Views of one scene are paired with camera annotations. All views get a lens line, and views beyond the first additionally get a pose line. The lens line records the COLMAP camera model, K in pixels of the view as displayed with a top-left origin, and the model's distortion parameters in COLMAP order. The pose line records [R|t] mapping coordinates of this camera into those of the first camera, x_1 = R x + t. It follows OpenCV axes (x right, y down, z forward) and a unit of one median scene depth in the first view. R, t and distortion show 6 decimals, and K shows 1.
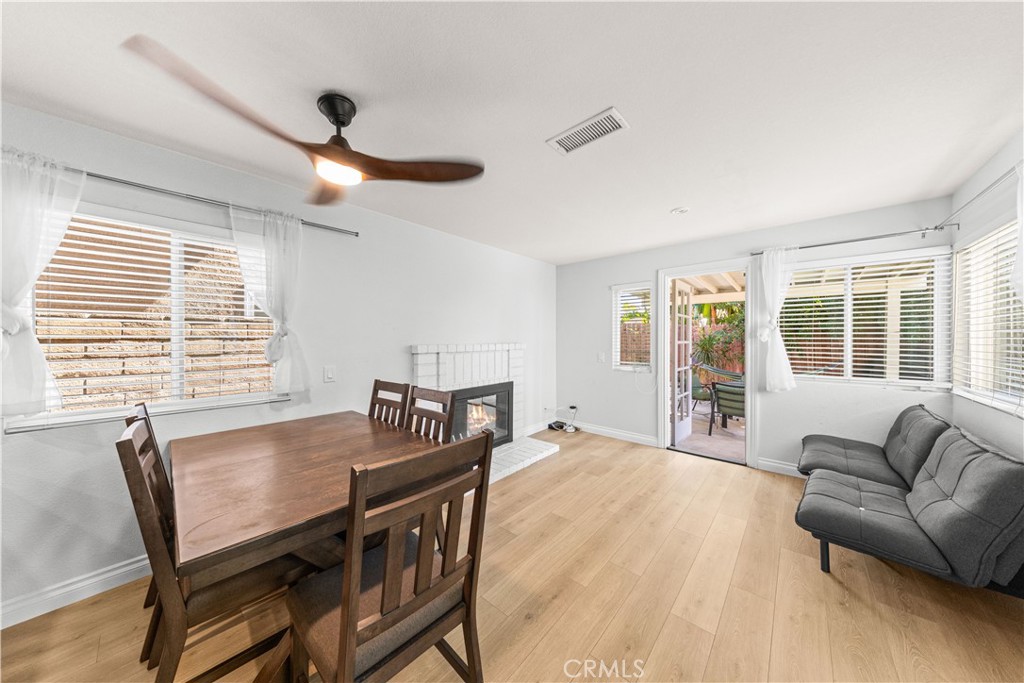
lens RADIAL K [[321.3, 0, 517.3], [0, 321.3, 338.5], [0, 0, 1]] dist [0.006799, -0.000005]
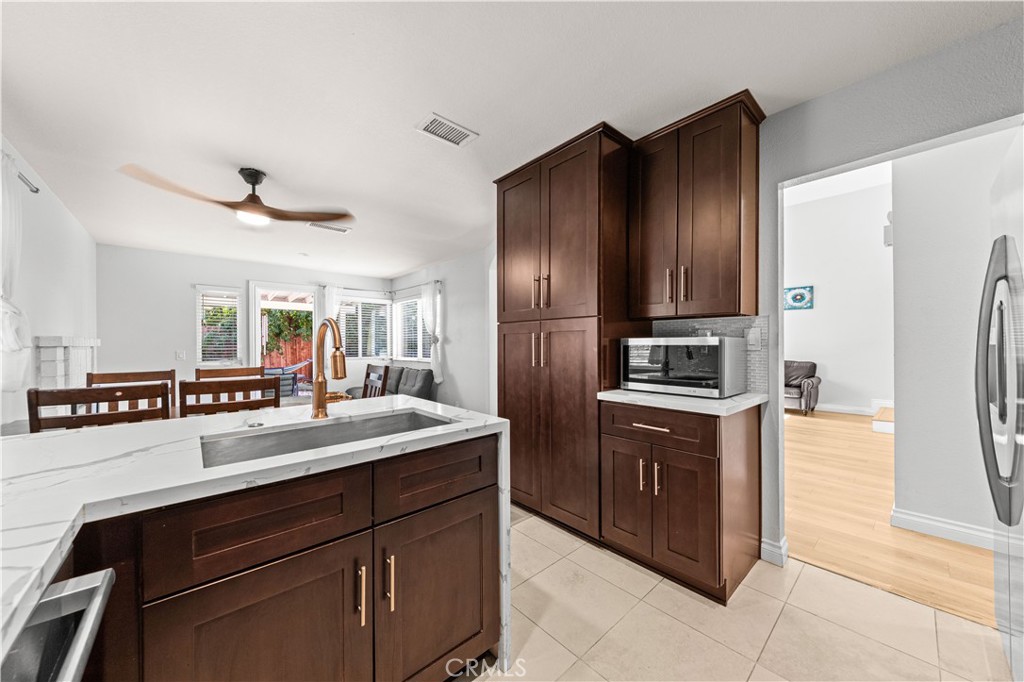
lens RADIAL K [[361.0, 0, 512.0], [0, 361.0, 341.0], [0, 0, 1]] dist [0.000003, -0.000044]
pose [[0.128667, 0.009468, 0.991643, -1.249892], [0.006441, 0.999925, -0.010383, 0.059214], [-0.991667, 0.007724, 0.128596, -0.253006]]
